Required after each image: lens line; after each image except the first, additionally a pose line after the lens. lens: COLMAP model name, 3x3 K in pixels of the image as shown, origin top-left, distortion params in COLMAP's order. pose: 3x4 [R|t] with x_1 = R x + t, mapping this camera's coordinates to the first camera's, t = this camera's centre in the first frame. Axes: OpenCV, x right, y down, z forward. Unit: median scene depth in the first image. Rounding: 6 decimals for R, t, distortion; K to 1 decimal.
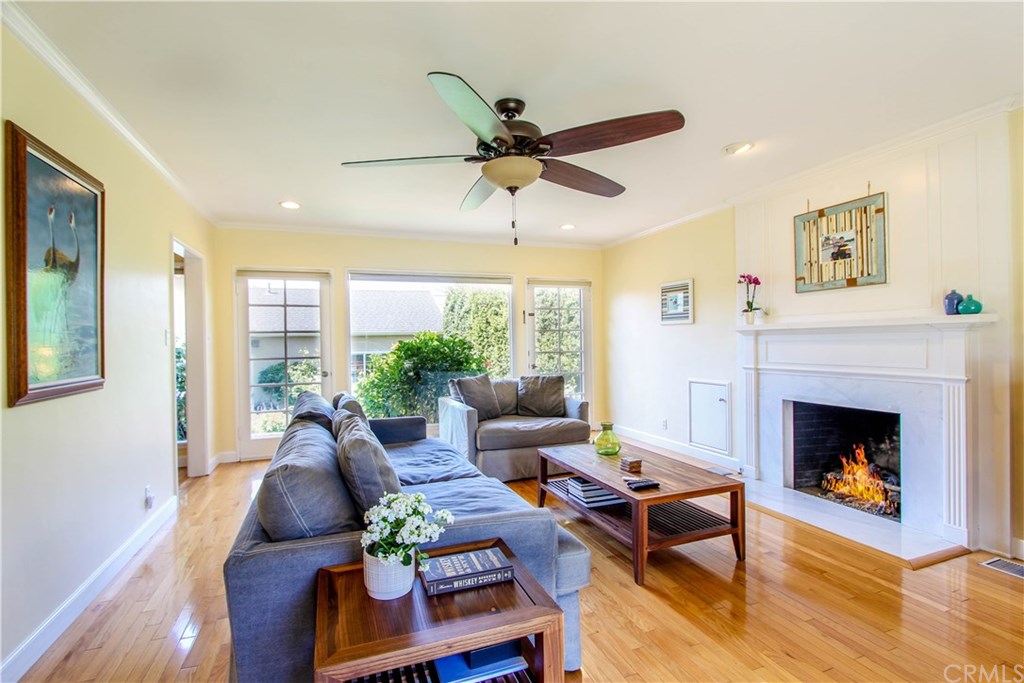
lens RADIAL K [[474.7, 0, 512.6], [0, 474.7, 341.4], [0, 0, 1]] dist [-0.010690, 0.003819]
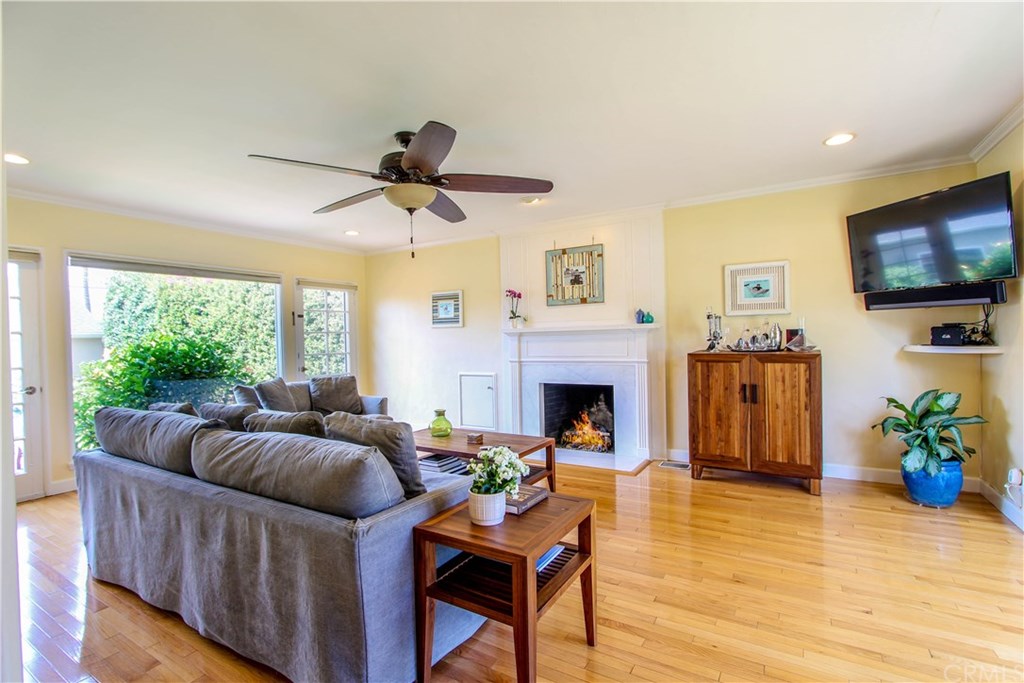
lens RADIAL K [[474.7, 0, 501.1], [0, 474.7, 341.6], [0, 0, 1]] dist [-0.010690, 0.003819]
pose [[0.799366, -0.008396, 0.600785, -0.367204], [0.011984, 0.999926, -0.001971, 0.004252], [-0.600724, 0.008775, 0.799408, -0.040580]]
